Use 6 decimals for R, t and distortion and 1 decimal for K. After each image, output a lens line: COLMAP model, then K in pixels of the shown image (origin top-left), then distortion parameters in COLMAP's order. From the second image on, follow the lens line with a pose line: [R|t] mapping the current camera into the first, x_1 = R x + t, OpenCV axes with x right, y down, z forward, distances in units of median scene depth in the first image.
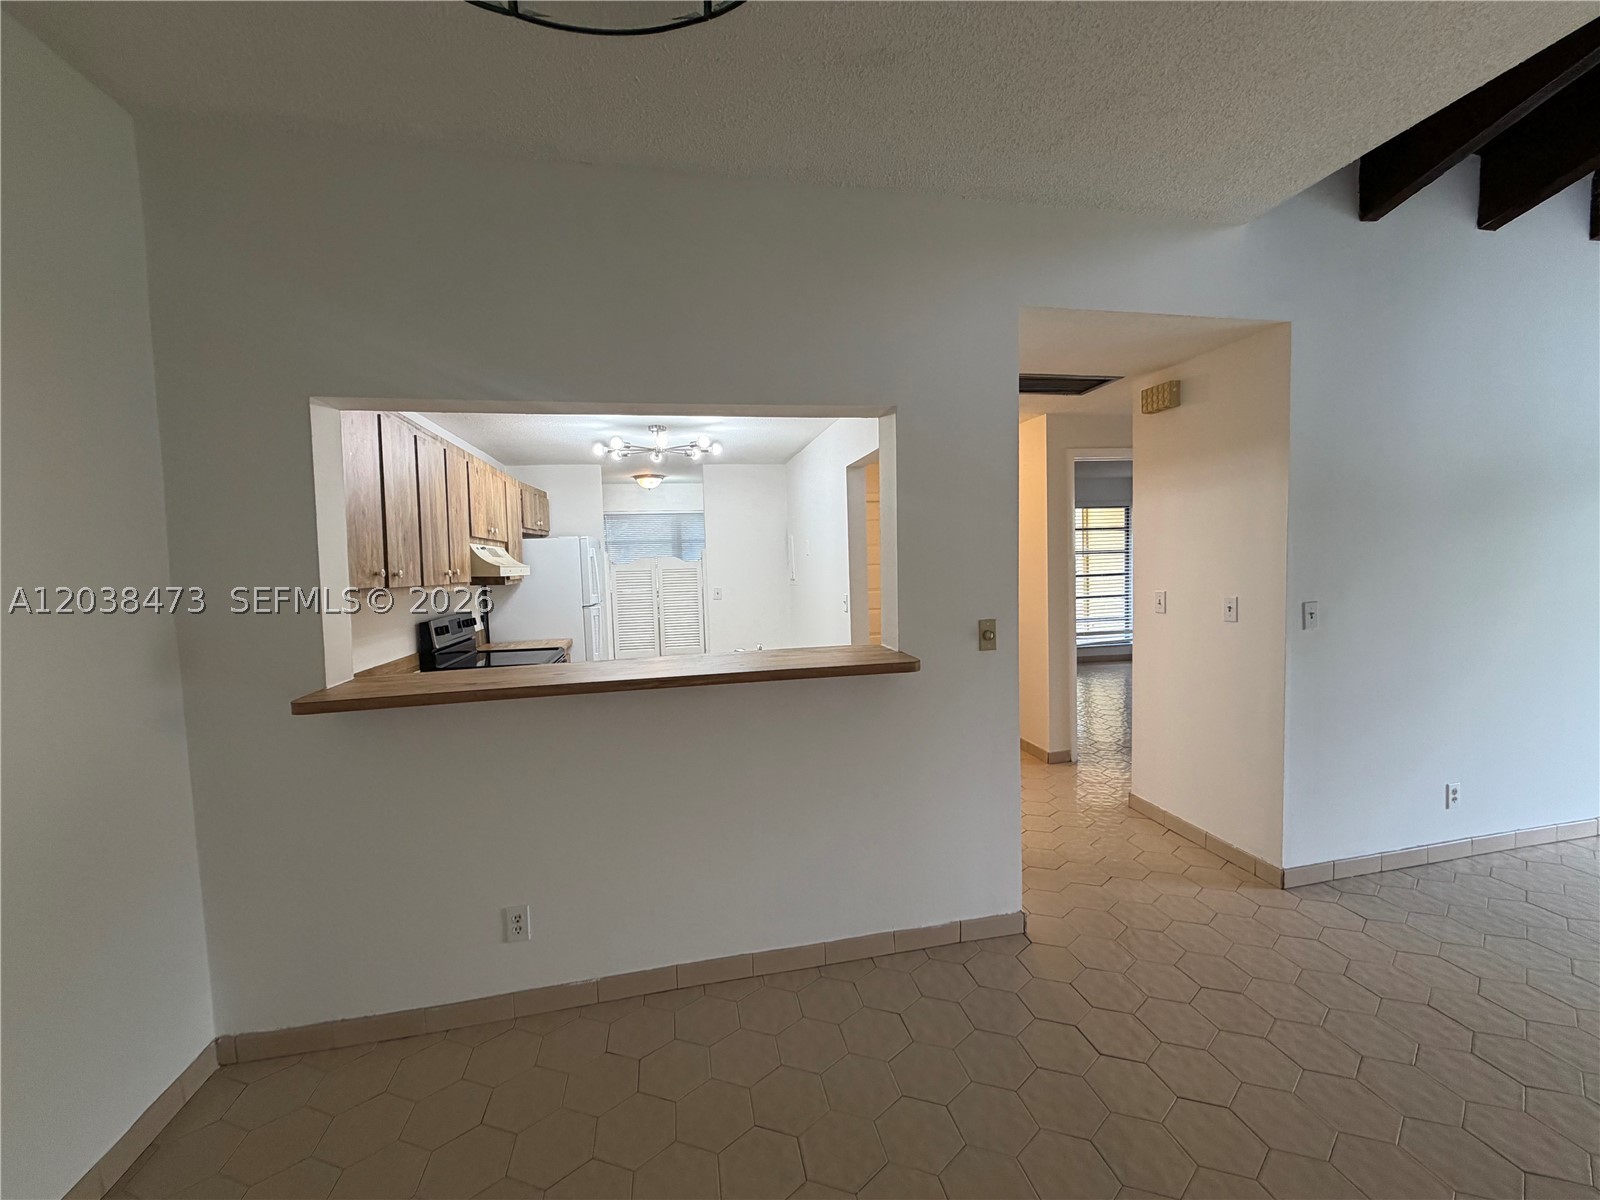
lens RADIAL K [[639.0, 0, 796.0], [0, 639.0, 600.0], [0, 0, 1]] dist [0.000591, -0.000671]
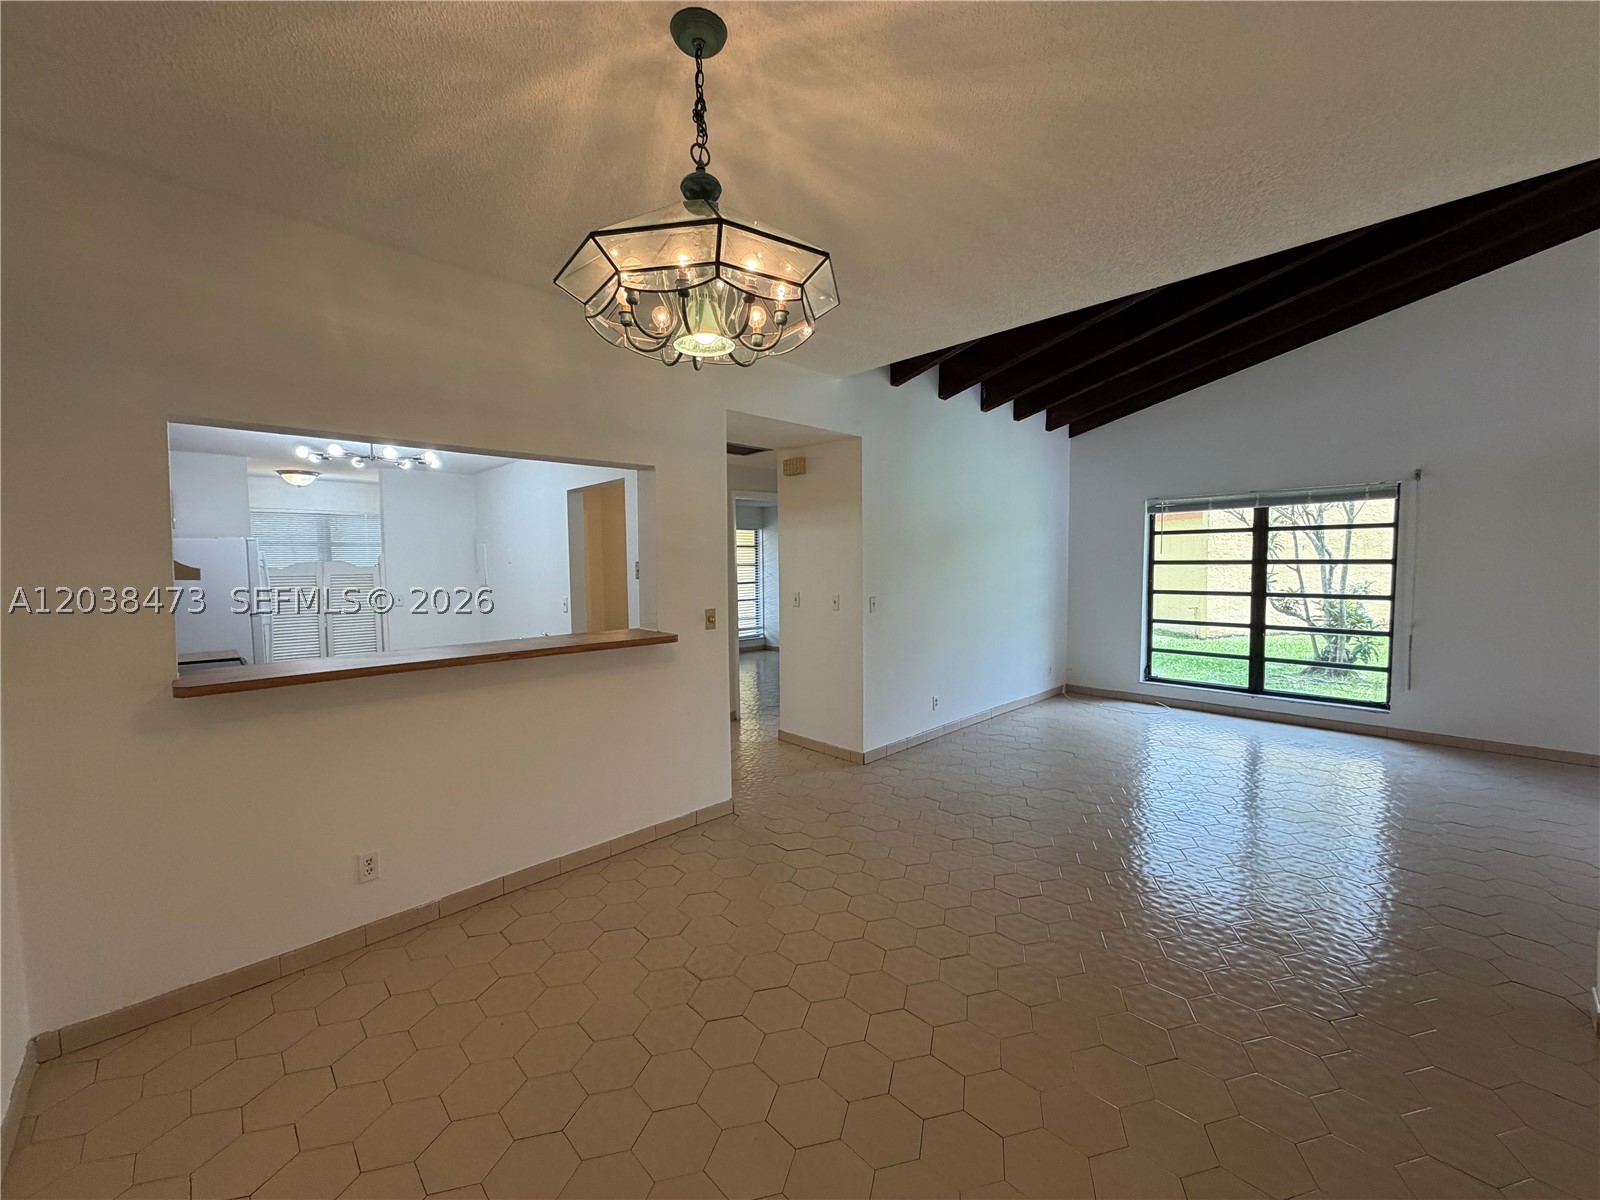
lens RADIAL K [[639.0, 0, 806.3], [0, 639.0, 605.9], [0, 0, 1]] dist [0.000591, -0.000671]
pose [[0.835969, -0.016404, 0.548531, -0.182943], [0.019373, 0.999812, 0.000375, 0.013649], [-0.548434, 0.010313, 0.836130, -0.214816]]
